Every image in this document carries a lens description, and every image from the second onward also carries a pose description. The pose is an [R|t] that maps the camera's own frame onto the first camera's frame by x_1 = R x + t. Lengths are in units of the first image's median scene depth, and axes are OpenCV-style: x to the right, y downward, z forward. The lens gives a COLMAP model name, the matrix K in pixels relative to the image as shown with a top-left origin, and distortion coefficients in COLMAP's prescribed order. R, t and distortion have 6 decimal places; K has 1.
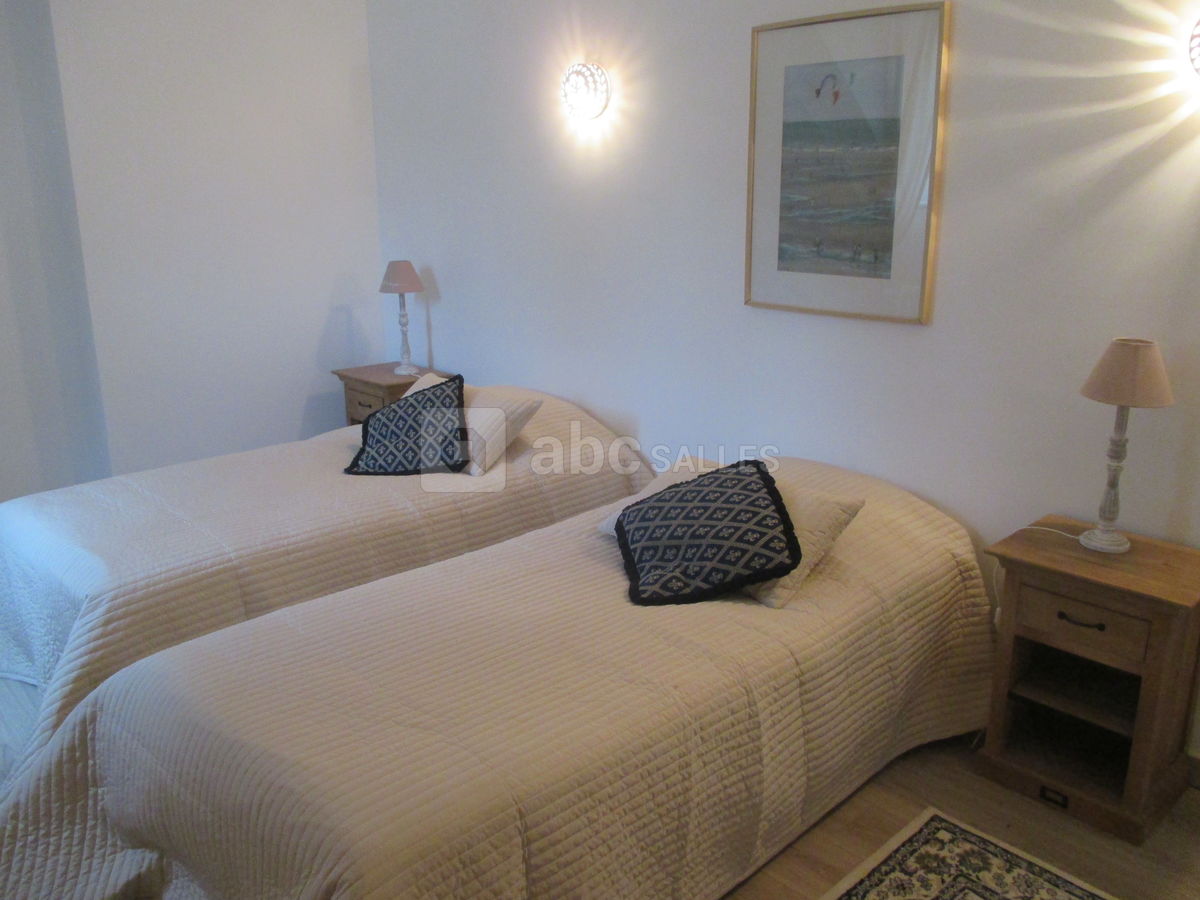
lens RADIAL K [[988.1, 0, 600.0], [0, 988.1, 450.0], [0, 0, 1]] dist [-0.001790, -0.001383]
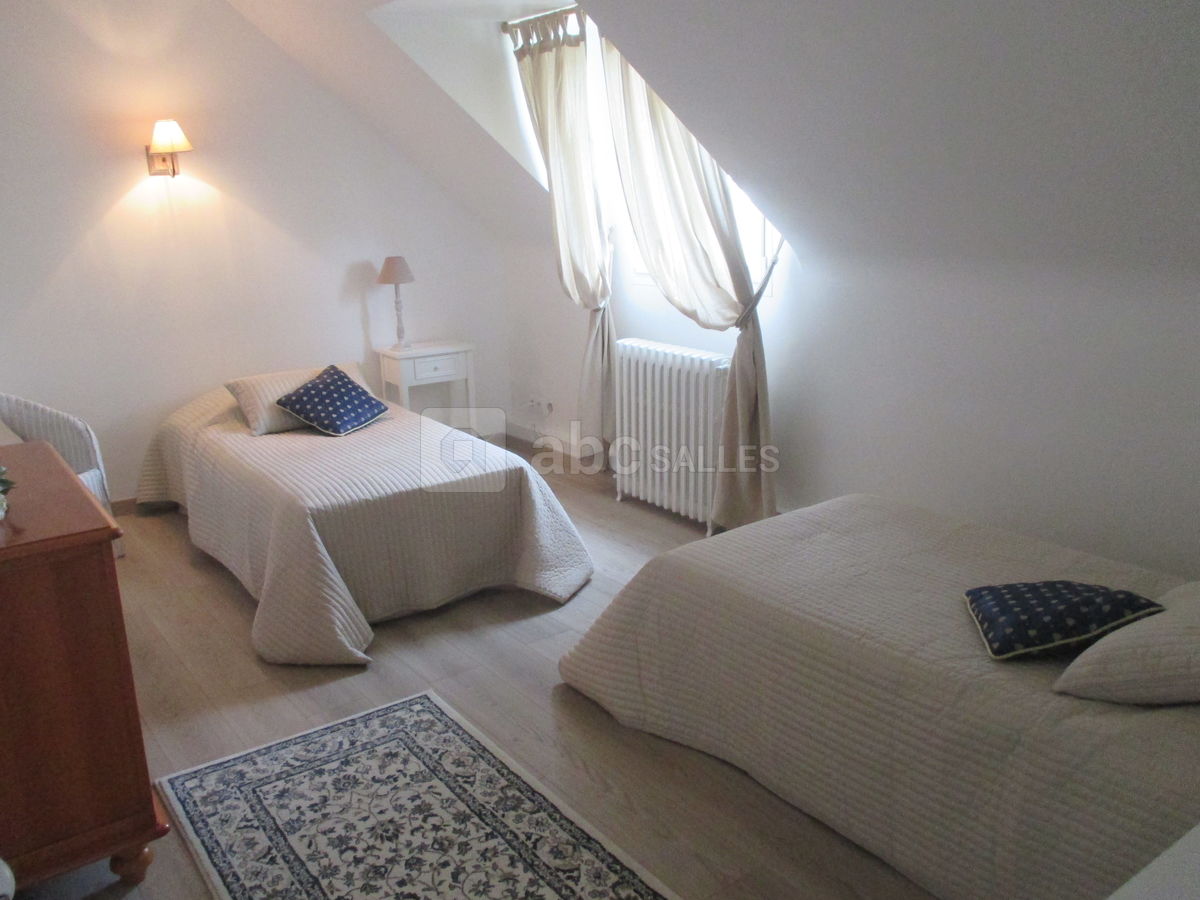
lens RADIAL K [[988.1, 0, 600.0], [0, 988.1, 450.0], [0, 0, 1]] dist [-0.001790, -0.001383]
pose [[0.121835, -0.240791, 0.962900, -0.861551], [0.283494, 0.938156, 0.198733, -0.086370], [-0.951203, 0.248763, 0.182563, 0.373564]]
